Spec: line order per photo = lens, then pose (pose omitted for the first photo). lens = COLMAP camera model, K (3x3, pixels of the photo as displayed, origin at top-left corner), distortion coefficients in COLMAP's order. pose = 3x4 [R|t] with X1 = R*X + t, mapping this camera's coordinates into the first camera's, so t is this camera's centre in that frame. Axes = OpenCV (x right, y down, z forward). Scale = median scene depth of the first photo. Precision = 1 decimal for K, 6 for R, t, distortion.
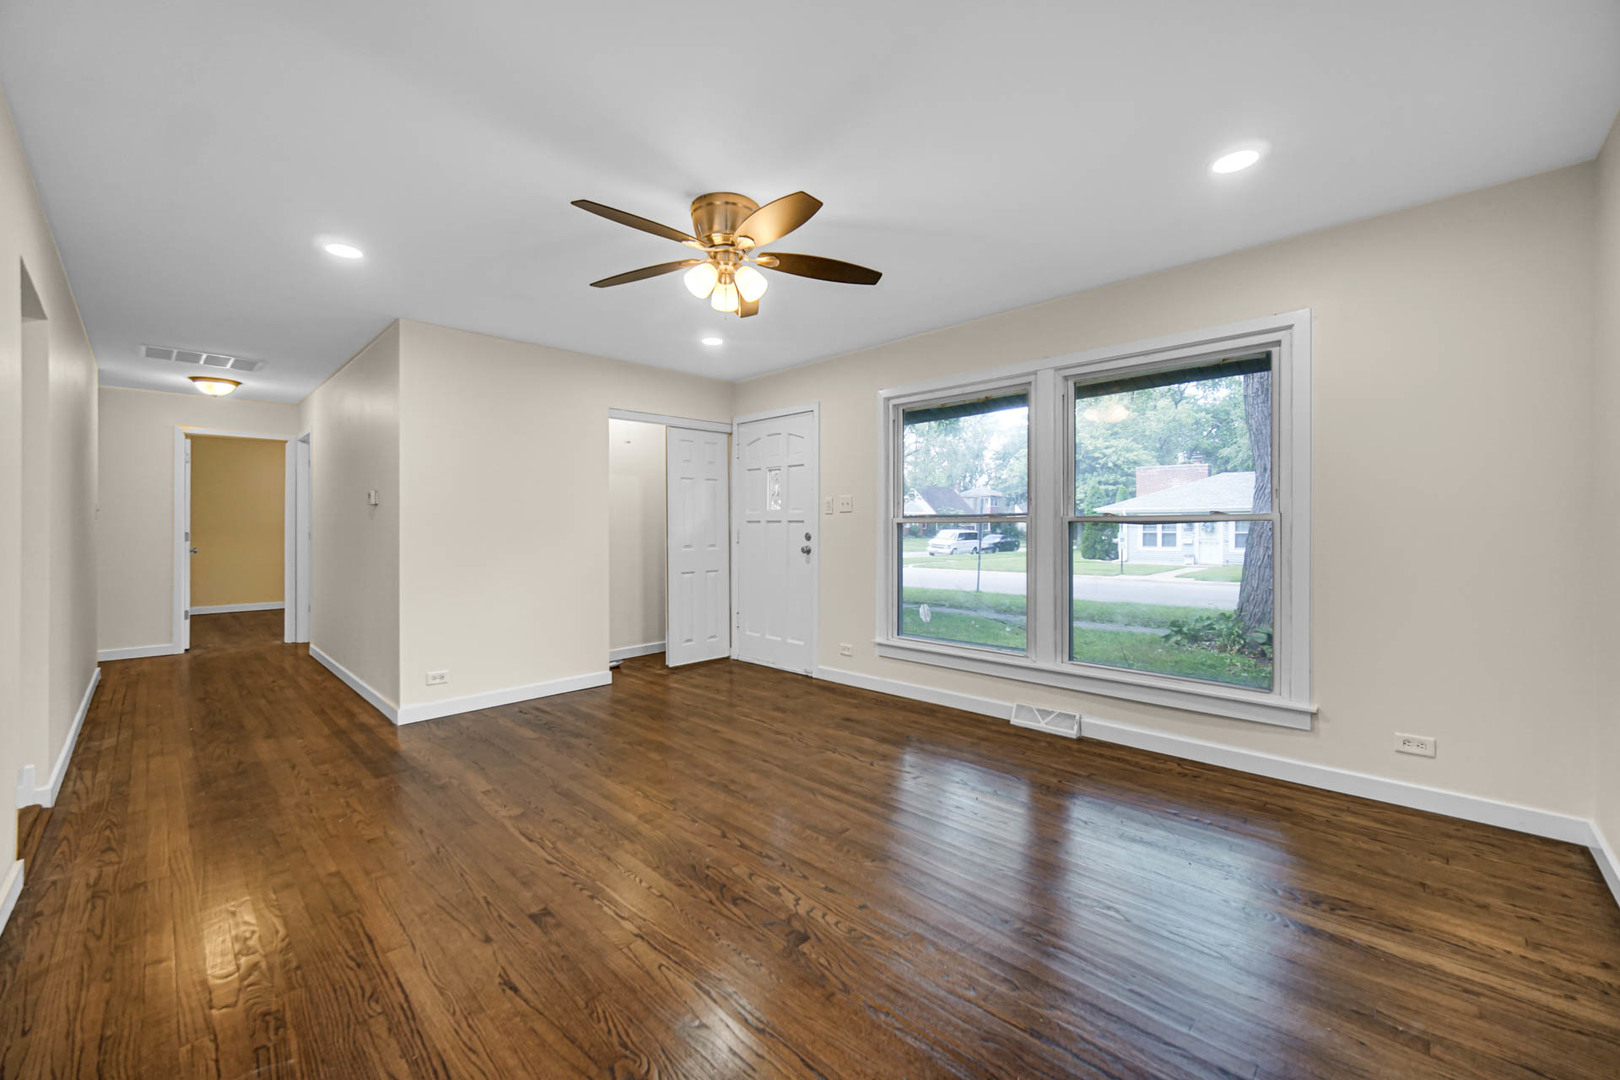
lens RADIAL K [[639.7, 0, 798.7], [0, 639.7, 532.8], [0, 0, 1]] dist [0.000196, 0.000012]
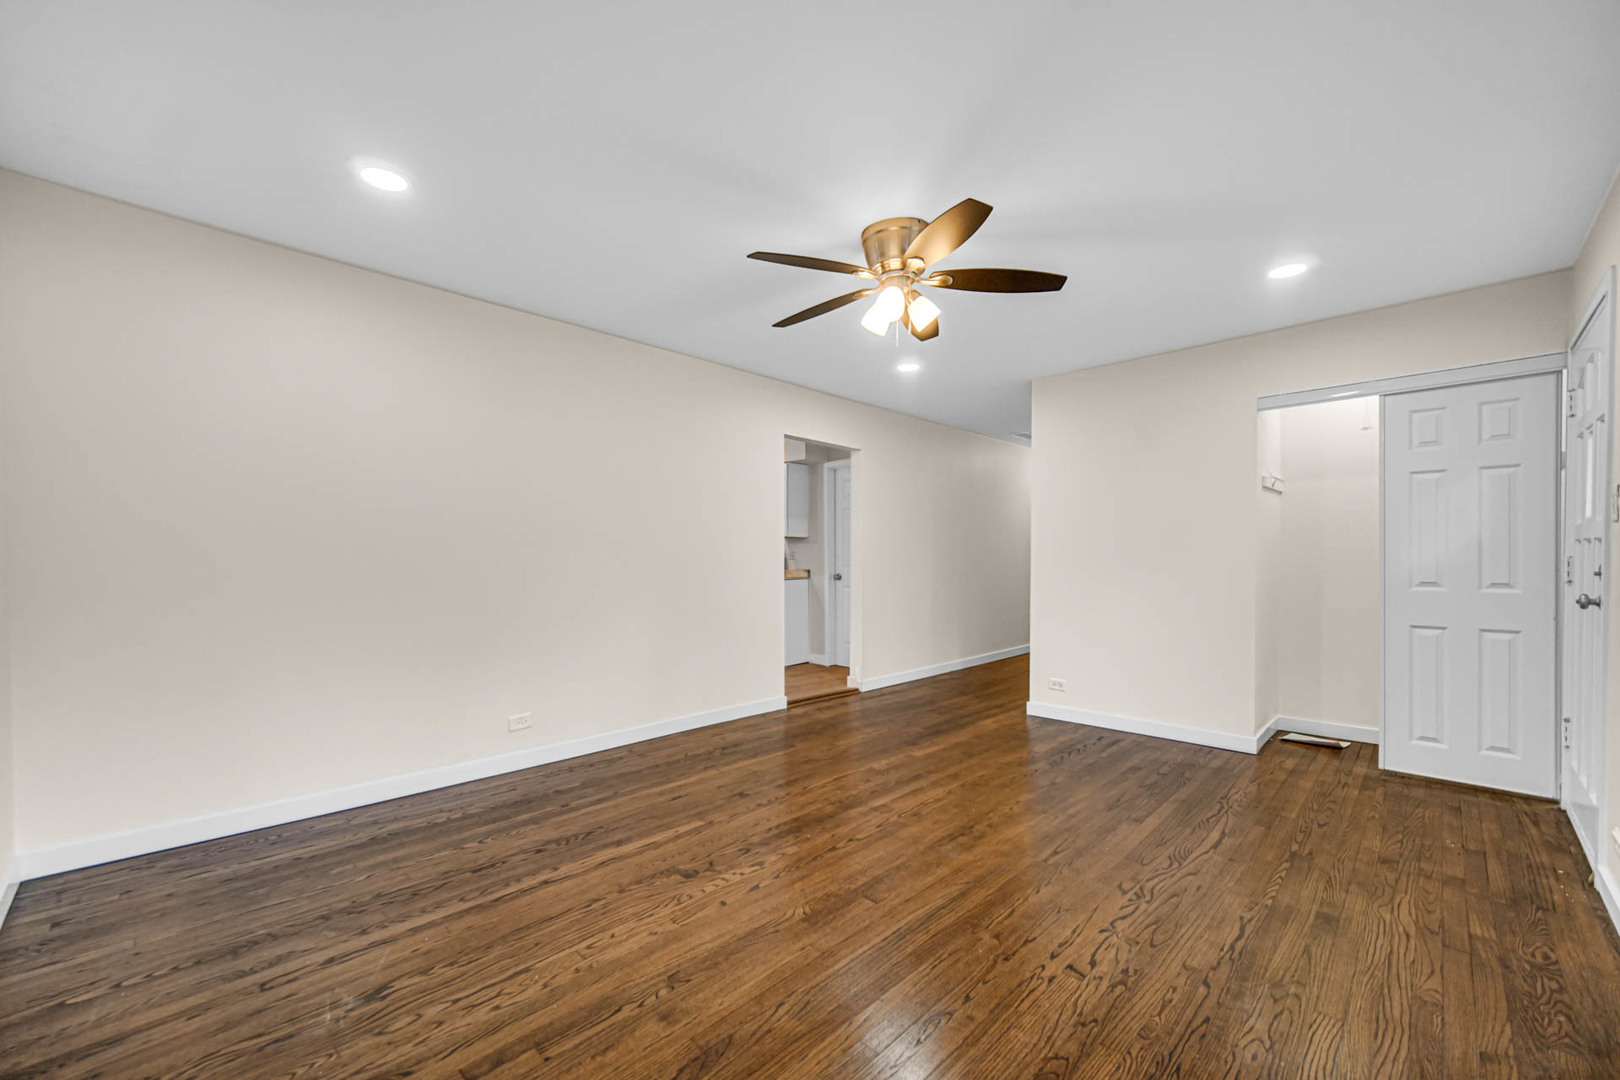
lens RADIAL K [[646.1, 0, 806.4], [0, 646.1, 541.7], [0, 0, 1]] dist [0.000550, 0.000196]
pose [[0.006336, -0.017799, -0.999822, 0.860448], [-0.008369, 0.999806, -0.017852, -0.002702], [0.999945, 0.008480, 0.006186, 0.811656]]
